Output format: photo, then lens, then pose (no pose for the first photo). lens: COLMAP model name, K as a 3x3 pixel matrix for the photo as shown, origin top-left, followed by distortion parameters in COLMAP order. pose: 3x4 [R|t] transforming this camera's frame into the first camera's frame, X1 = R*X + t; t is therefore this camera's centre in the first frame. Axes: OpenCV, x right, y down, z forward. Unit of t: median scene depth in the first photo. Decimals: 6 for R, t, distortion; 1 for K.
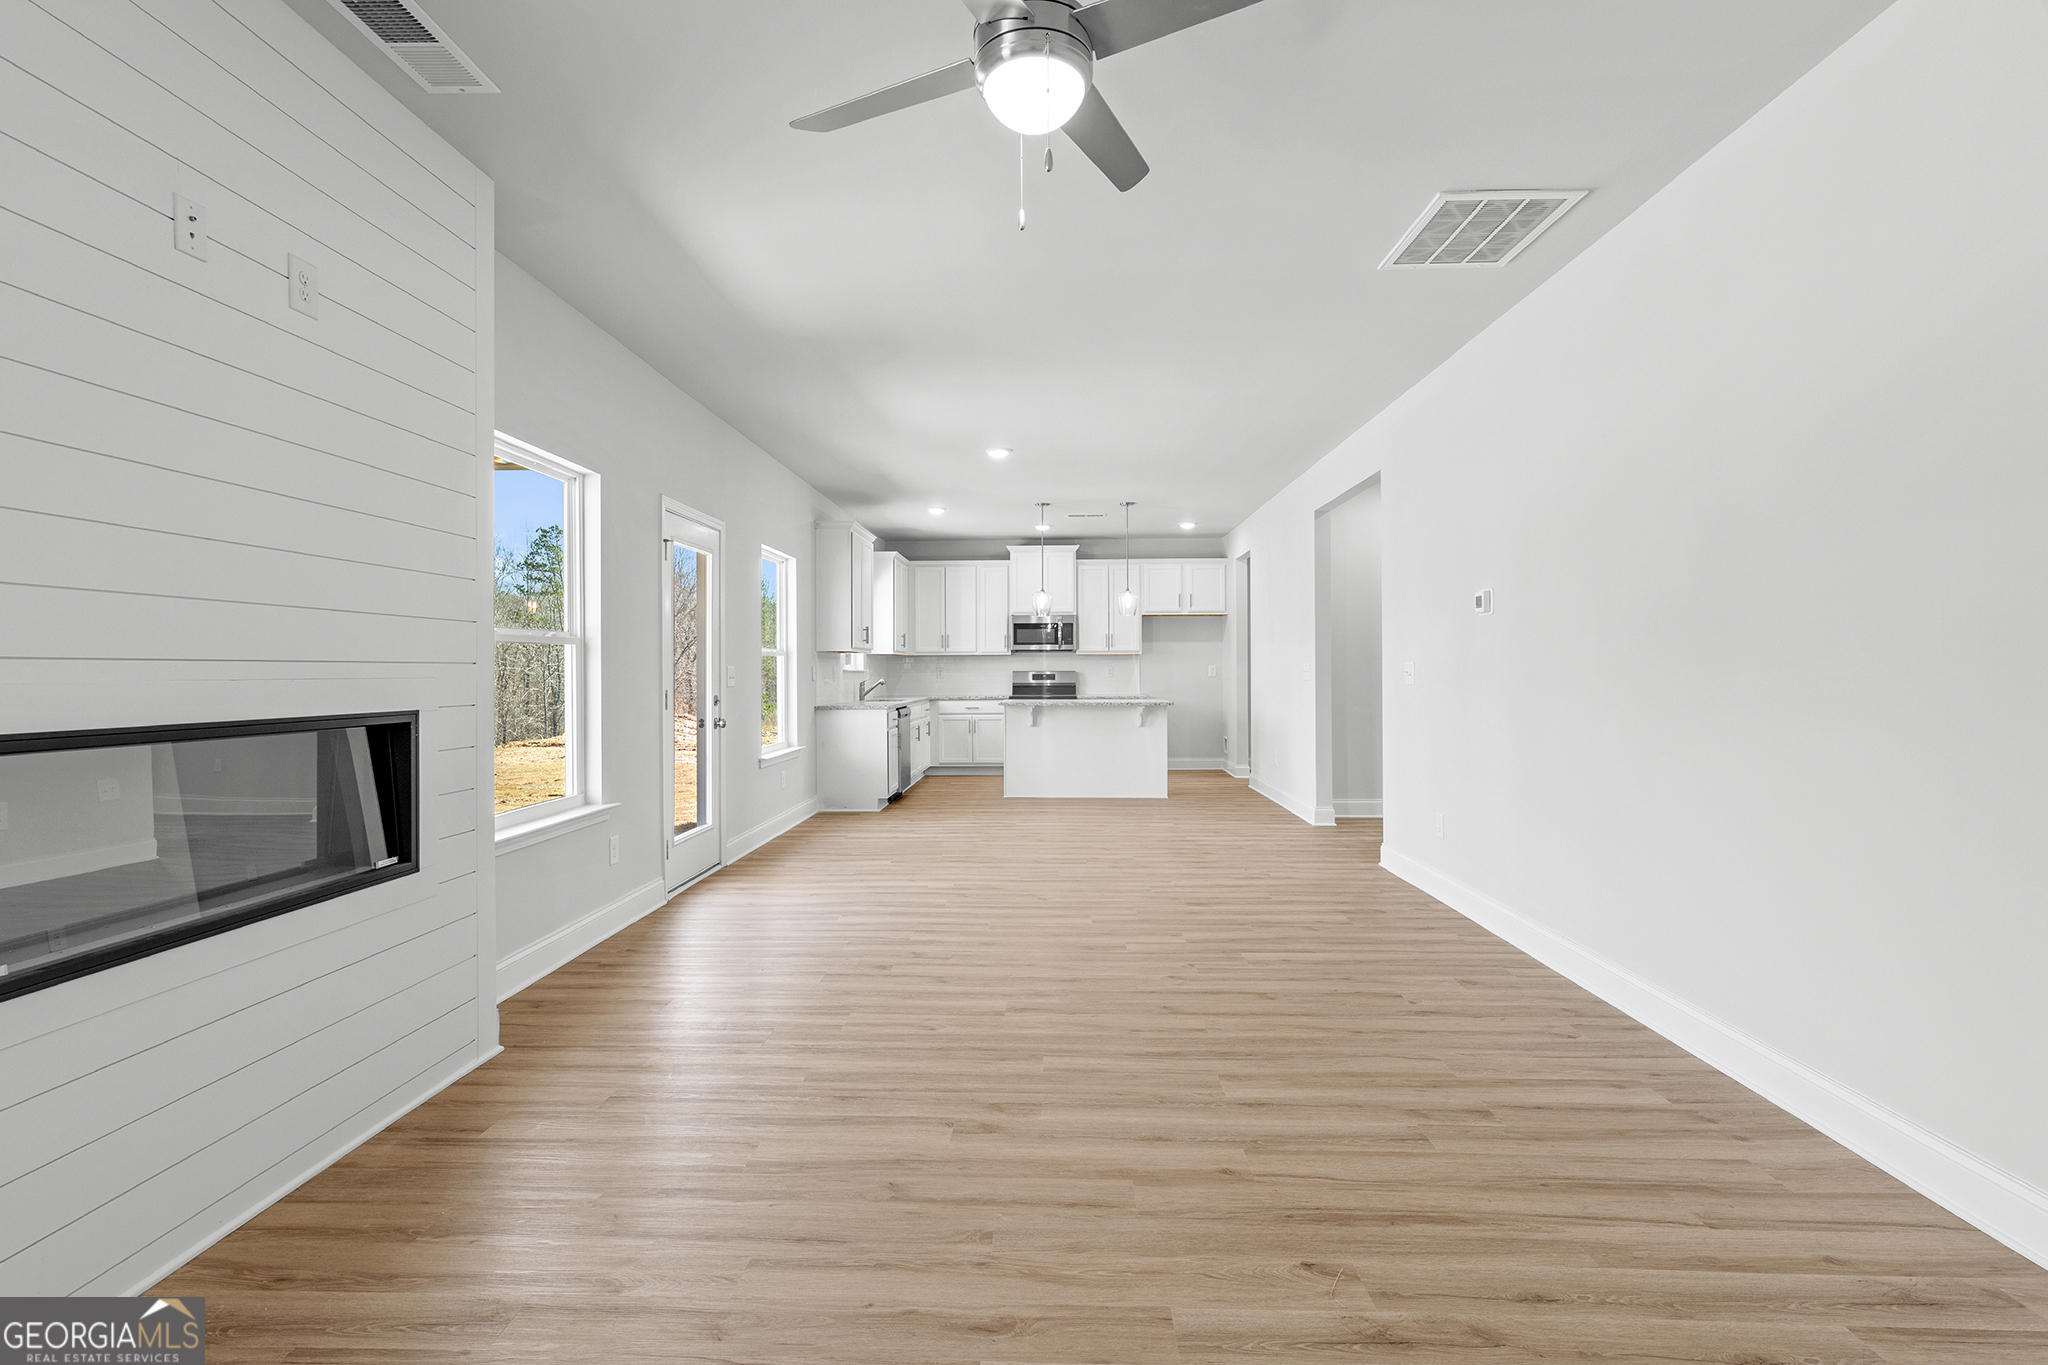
lens RADIAL K [[931.1, 0, 1017.4], [0, 931.1, 675.1], [0, 0, 1]] dist [0.010787, 0.000375]
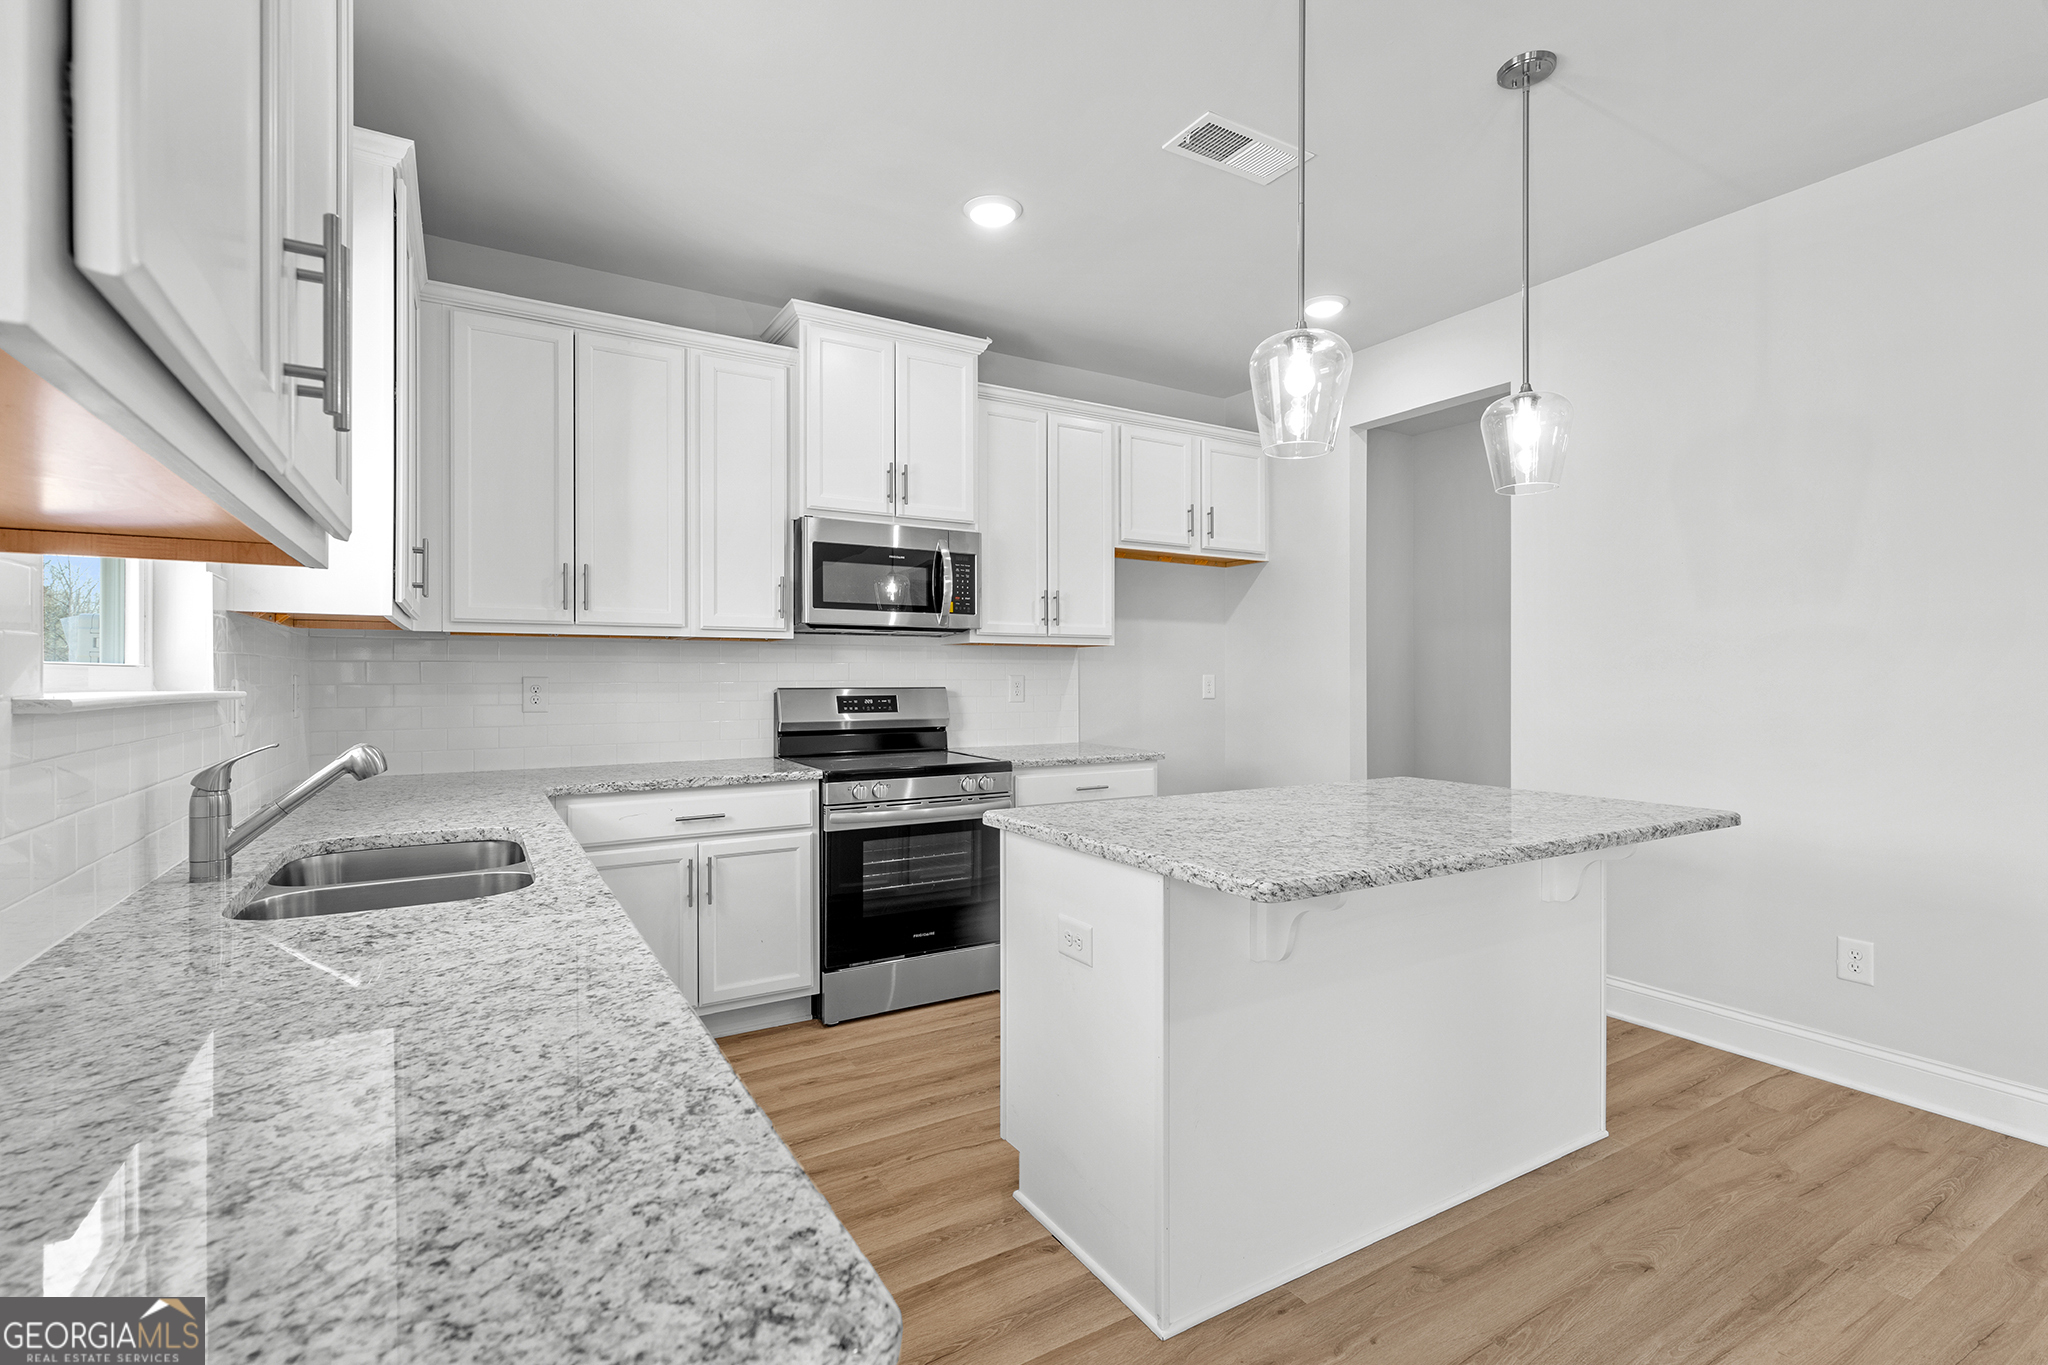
lens RADIAL K [[931.1, 0, 1029.9], [0, 931.1, 670.6], [0, 0, 1]] dist [0.010787, 0.000375]
pose [[0.831880, 0.005945, 0.554924, -0.120335], [0.000983, 0.999925, -0.012187, -0.006454], [-0.554955, 0.010684, 0.831812, 0.681977]]
